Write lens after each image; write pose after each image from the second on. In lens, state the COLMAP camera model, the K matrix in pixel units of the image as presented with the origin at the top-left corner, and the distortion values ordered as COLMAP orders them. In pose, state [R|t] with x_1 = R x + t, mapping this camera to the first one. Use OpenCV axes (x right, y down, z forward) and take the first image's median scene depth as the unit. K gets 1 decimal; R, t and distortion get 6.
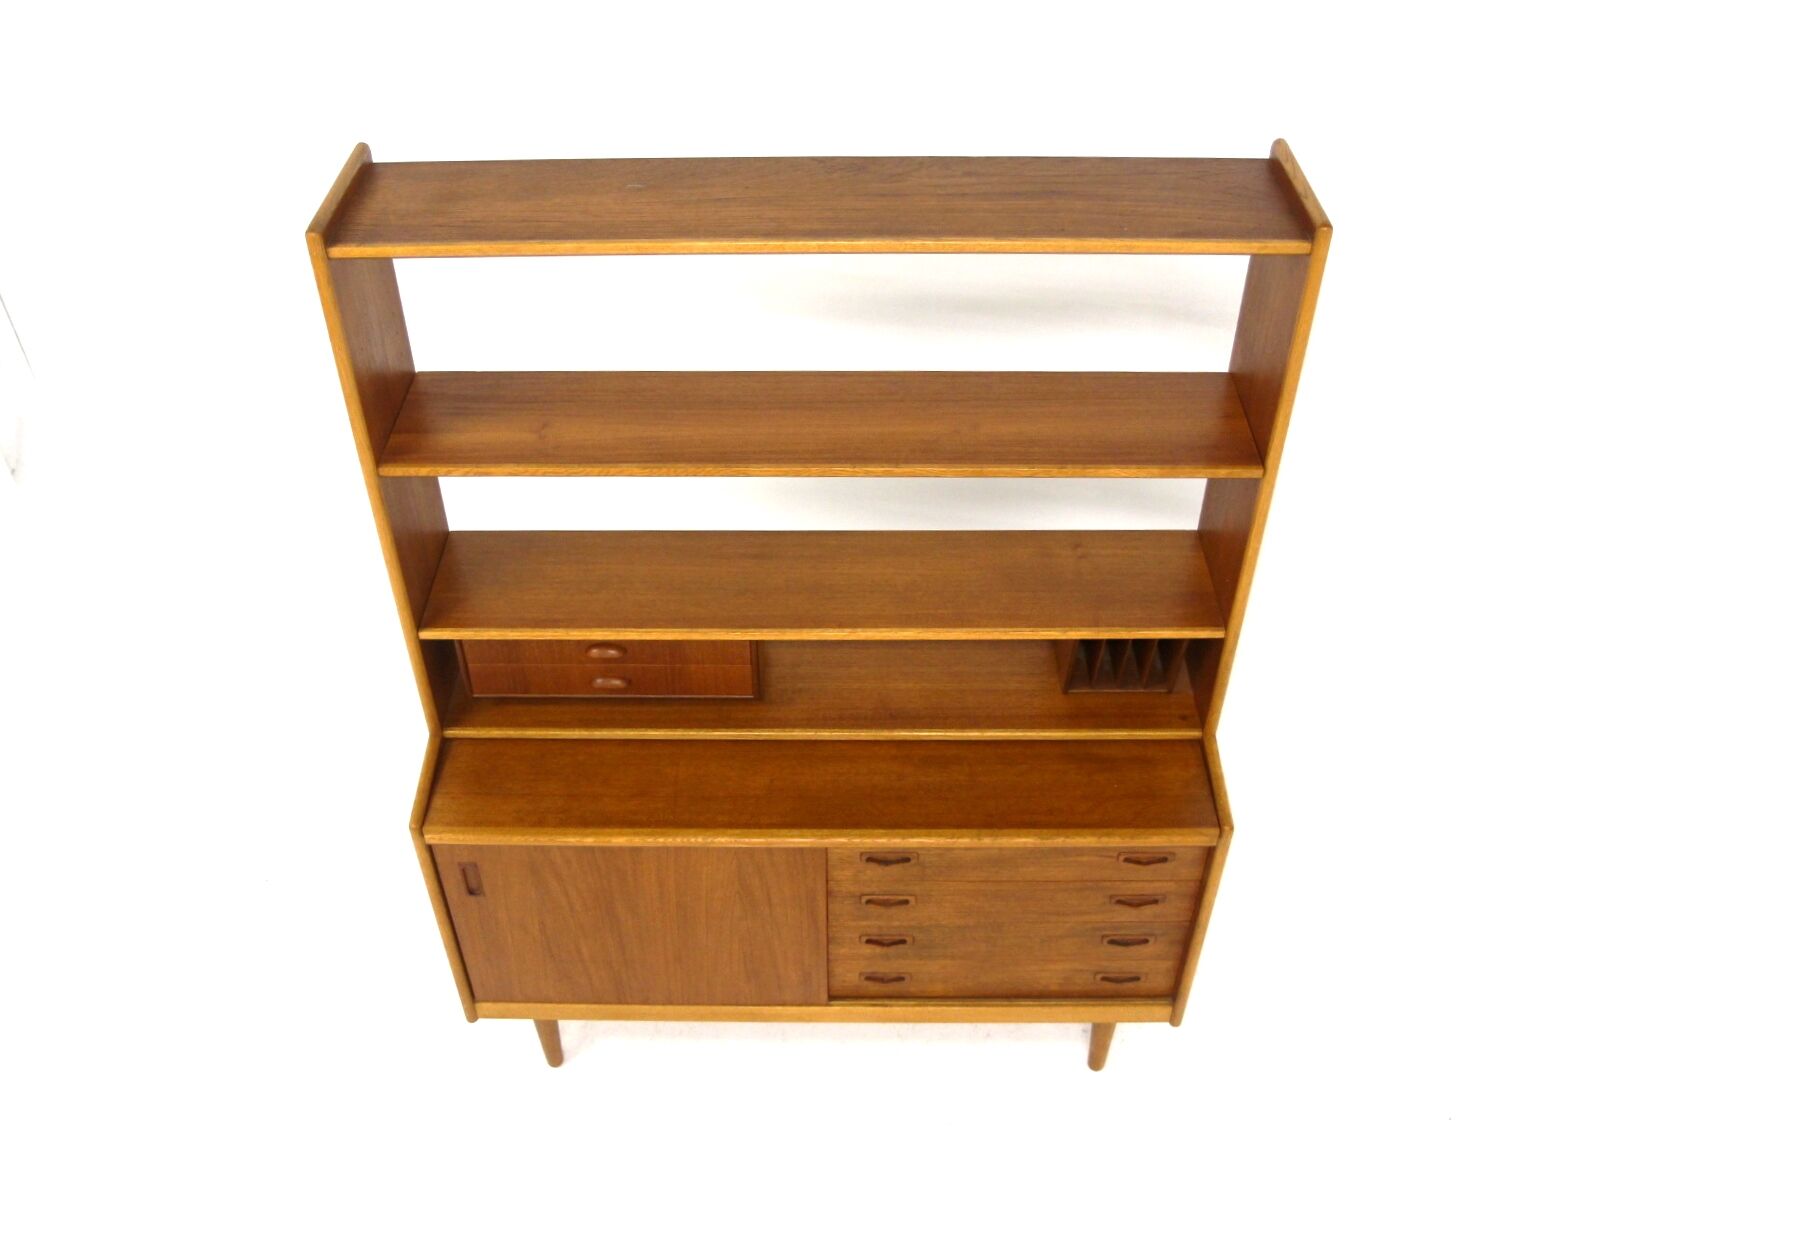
lens RADIAL K [[1523.8, 0, 845.4], [0, 1523.8, 630.2], [0, 0, 1]] dist [0.001862, 0.000275]
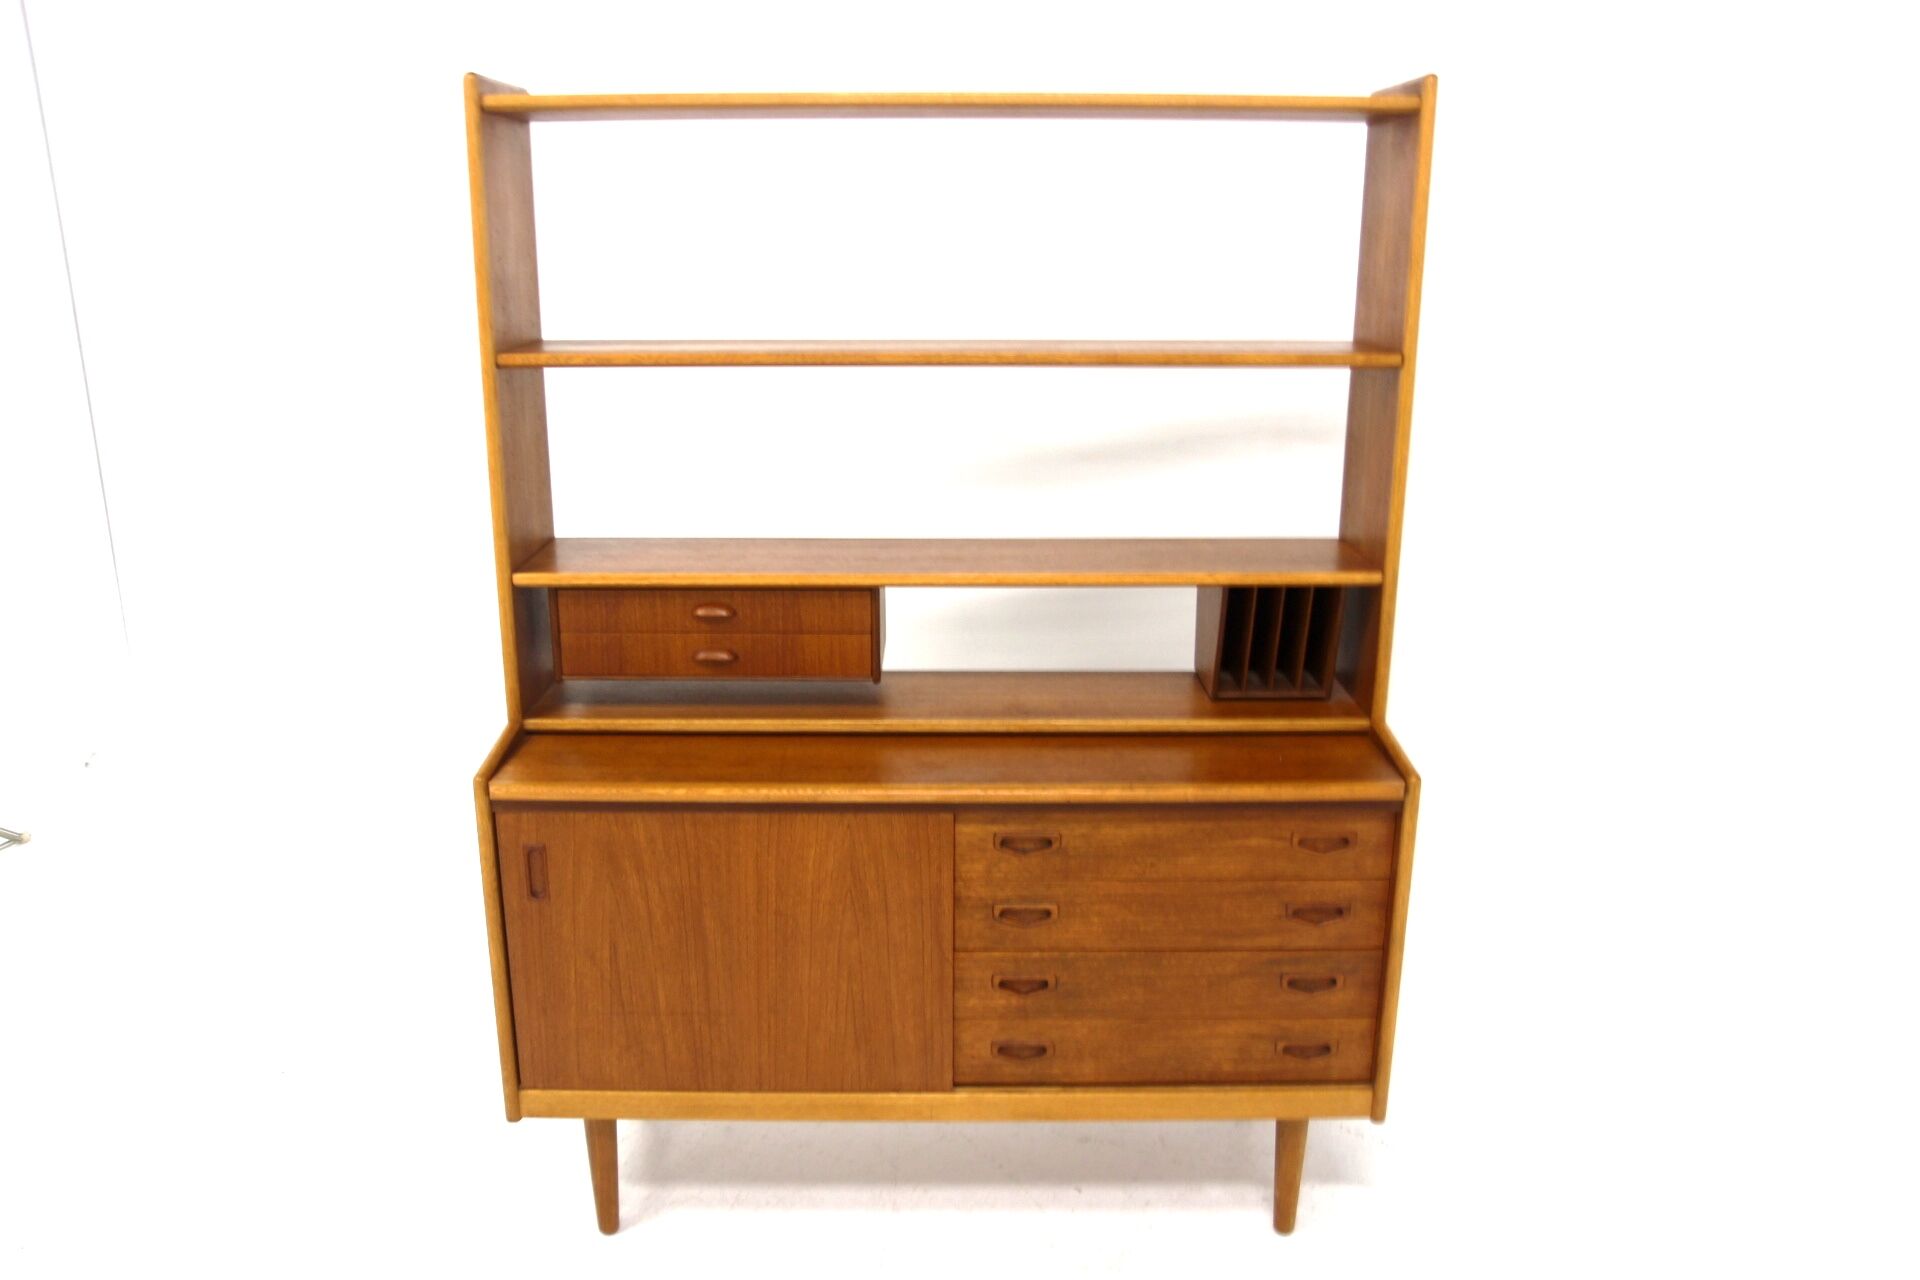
lens RADIAL K [[1505.2, 0, 960.0], [0, 1505.2, 640.0], [0, 0, 1]] dist [-0.028224, -0.000381]
pose [[0.999878, 0.000526, 0.015593, -0.021226], [0.006464, 0.895656, -0.444701, 0.403399], [-0.014200, 0.444748, 0.895543, 0.179937]]
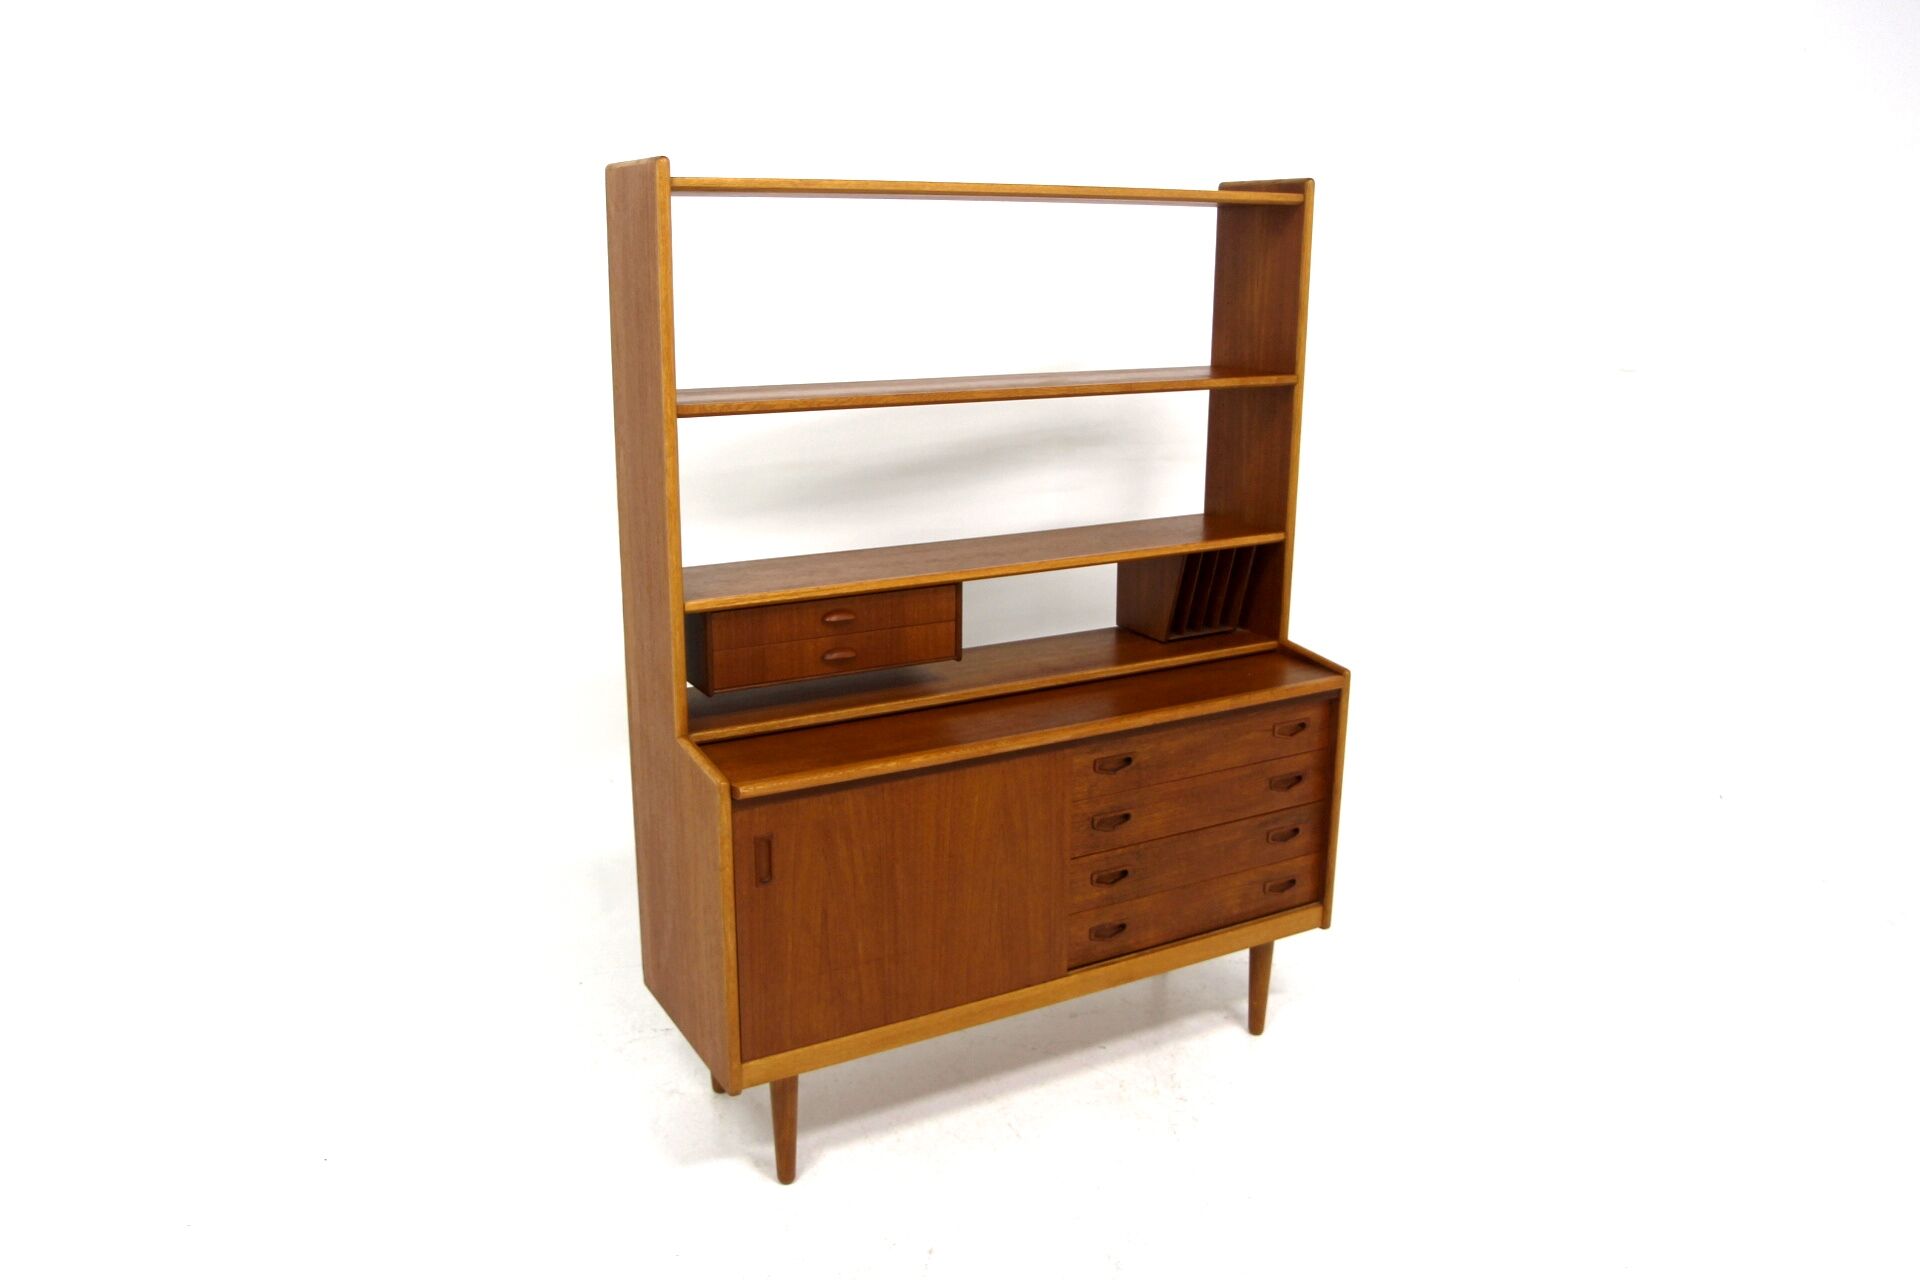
lens RADIAL K [[1452.3, 0, 960.0], [0, 1452.3, 640.0], [0, 0, 1]] dist [-0.009104, -0.000737]
pose [[0.869597, -0.122051, 0.478440, -0.534255], [0.329853, 0.864631, -0.378961, 0.412924], [-0.367422, 0.487358, 0.792139, 0.154616]]
